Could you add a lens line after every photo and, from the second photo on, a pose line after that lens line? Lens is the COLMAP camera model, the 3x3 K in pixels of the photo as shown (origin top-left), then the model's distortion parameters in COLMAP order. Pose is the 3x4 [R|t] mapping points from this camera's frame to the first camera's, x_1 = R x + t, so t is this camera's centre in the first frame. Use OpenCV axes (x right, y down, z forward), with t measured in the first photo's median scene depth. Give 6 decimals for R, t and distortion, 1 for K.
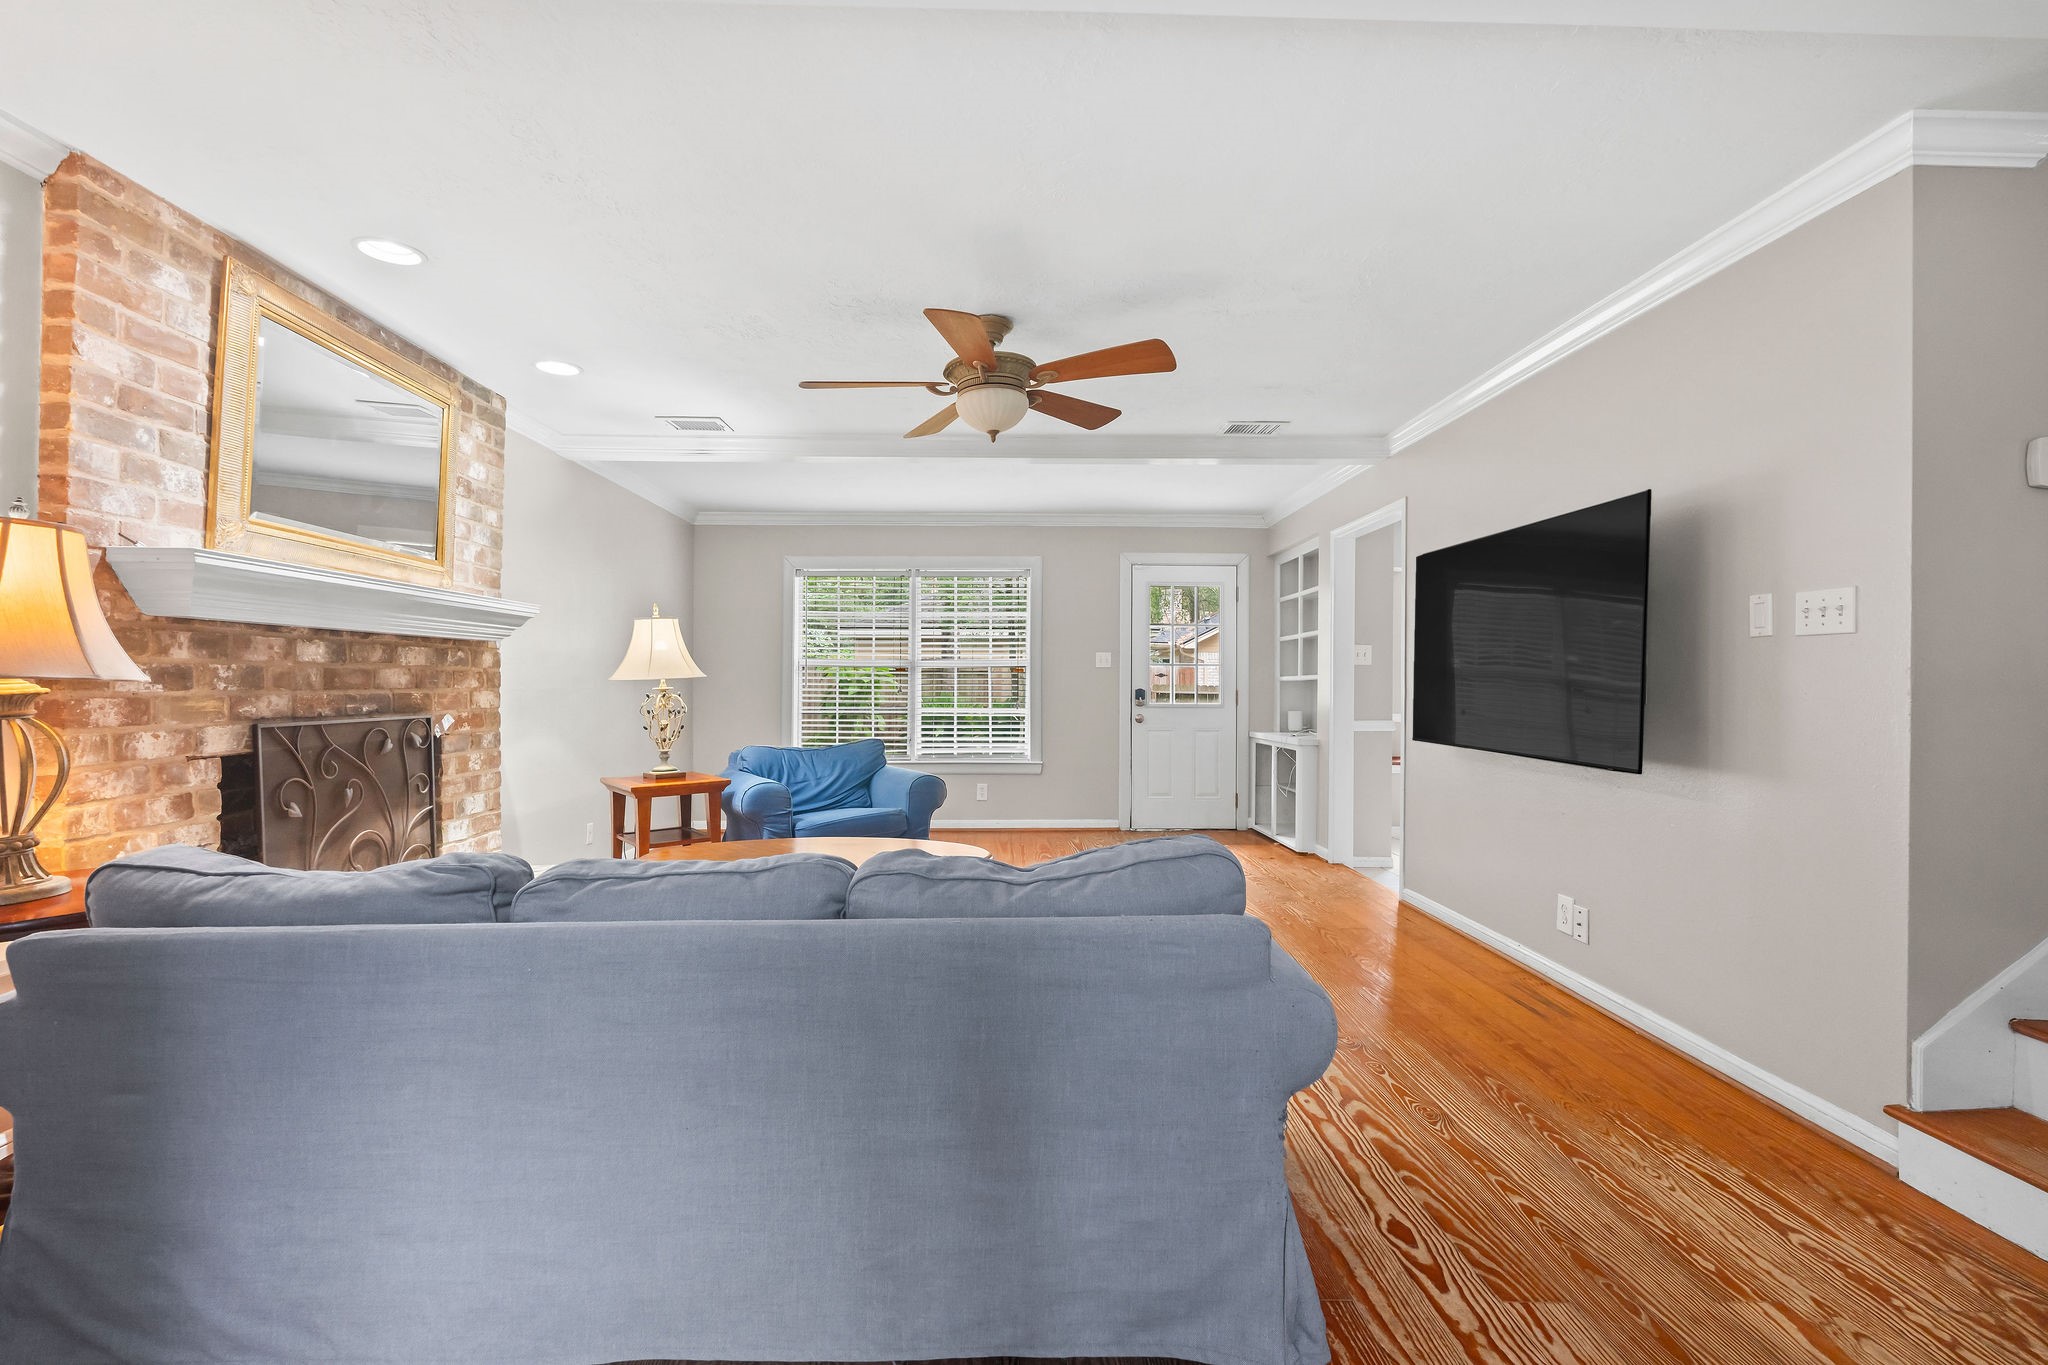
lens RADIAL K [[912.7, 0, 987.4], [0, 912.7, 679.8], [0, 0, 1]] dist [-0.002605, 0.000400]
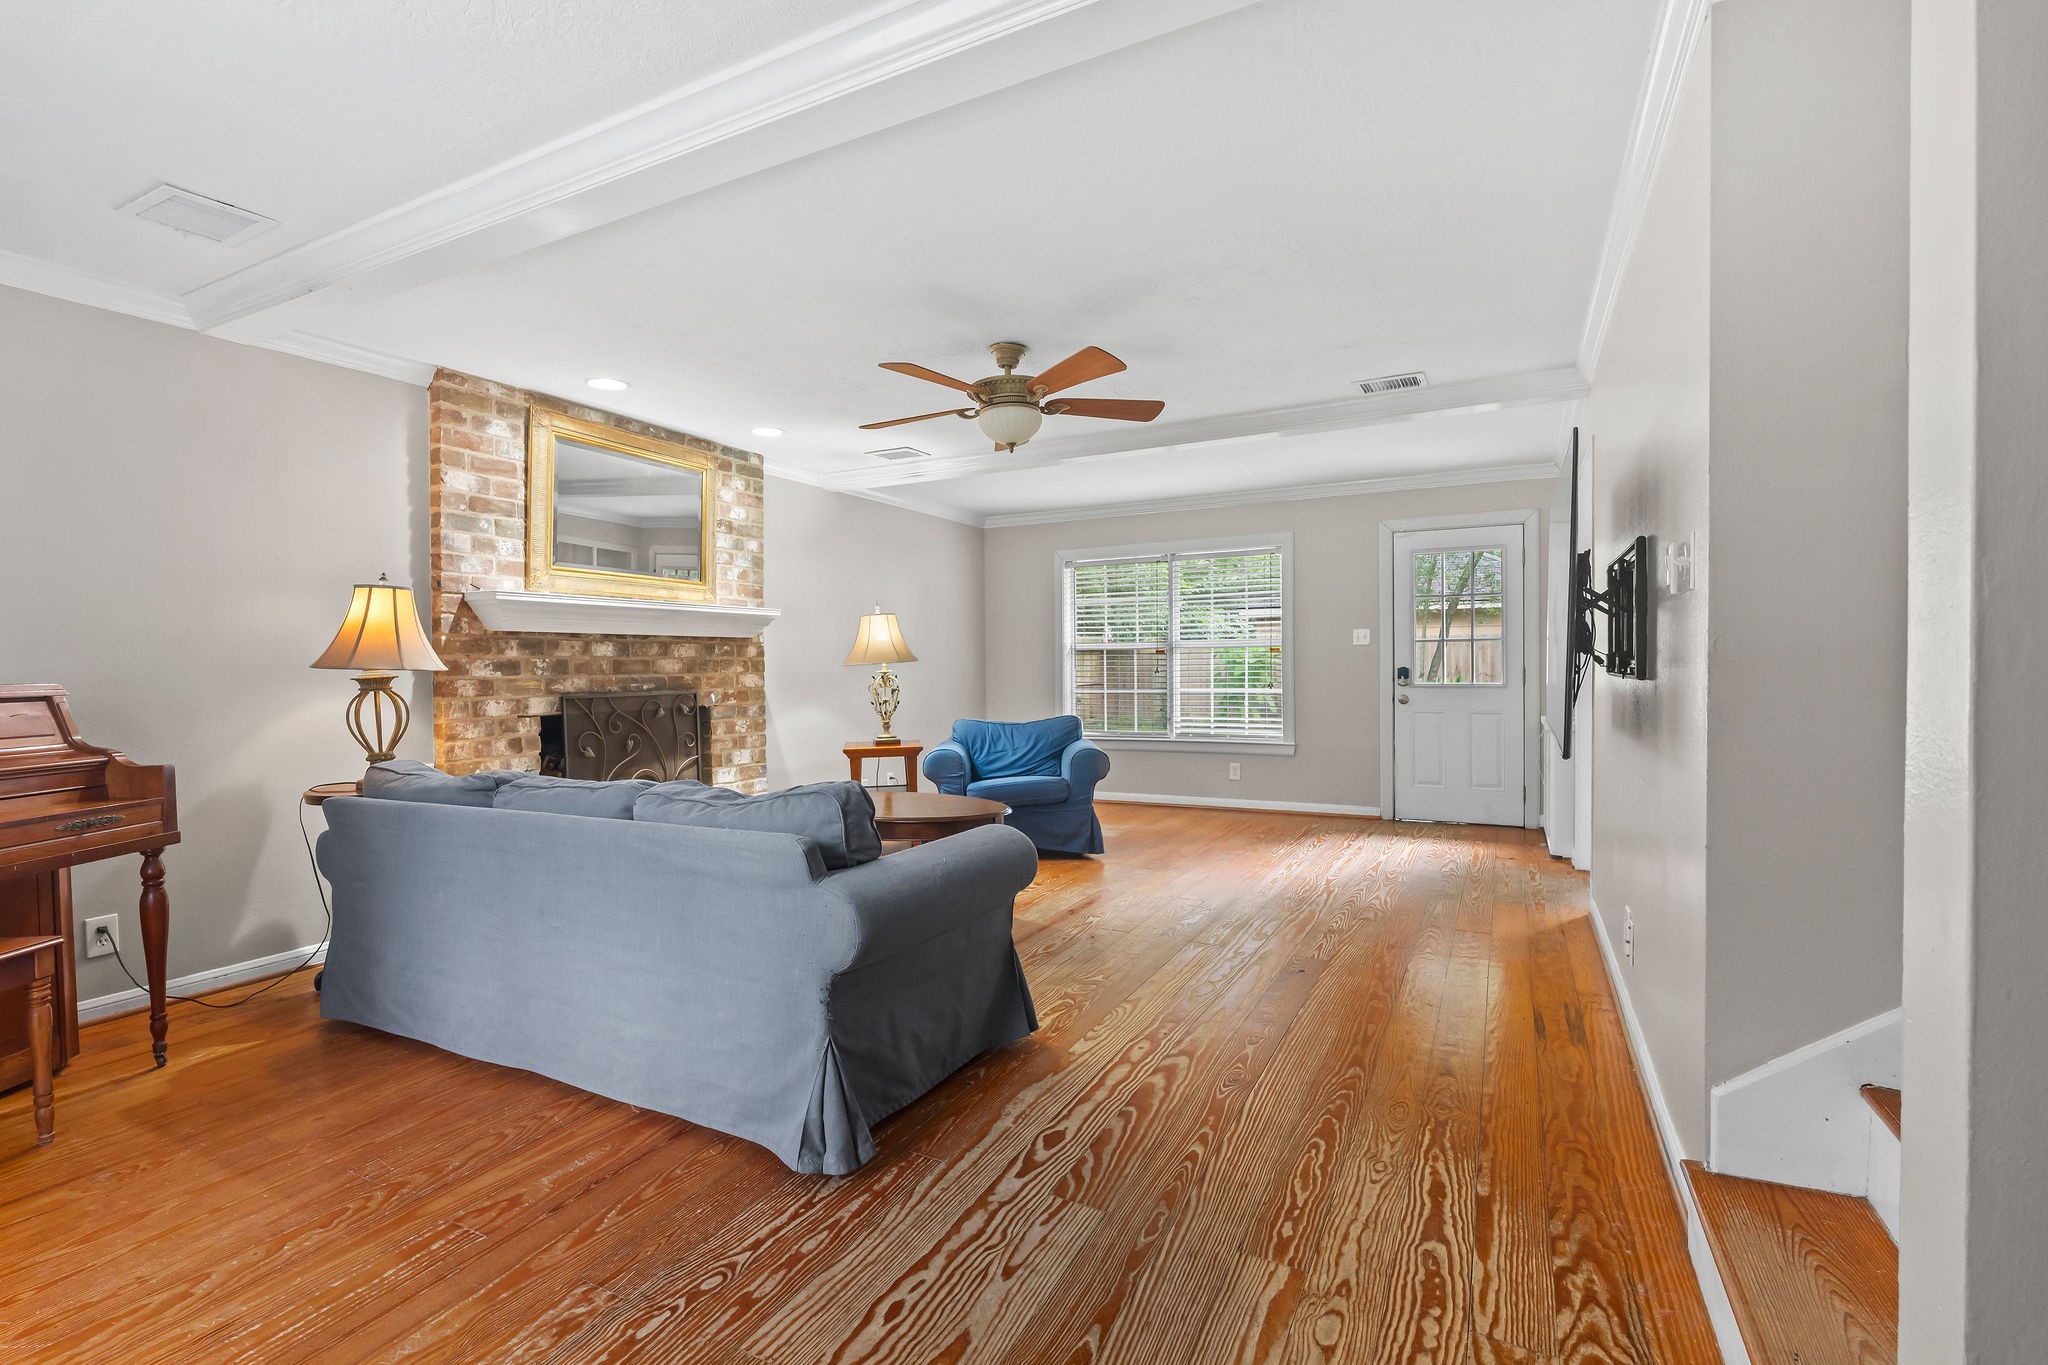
lens RADIAL K [[912.7, 0, 982.5], [0, 912.7, 681.7], [0, 0, 1]] dist [-0.002605, 0.000400]
pose [[0.871652, -0.003612, -0.490112, 0.617059], [0.014459, 0.999727, 0.018346, 0.004686], [0.489912, -0.023077, 0.871467, -0.021969]]
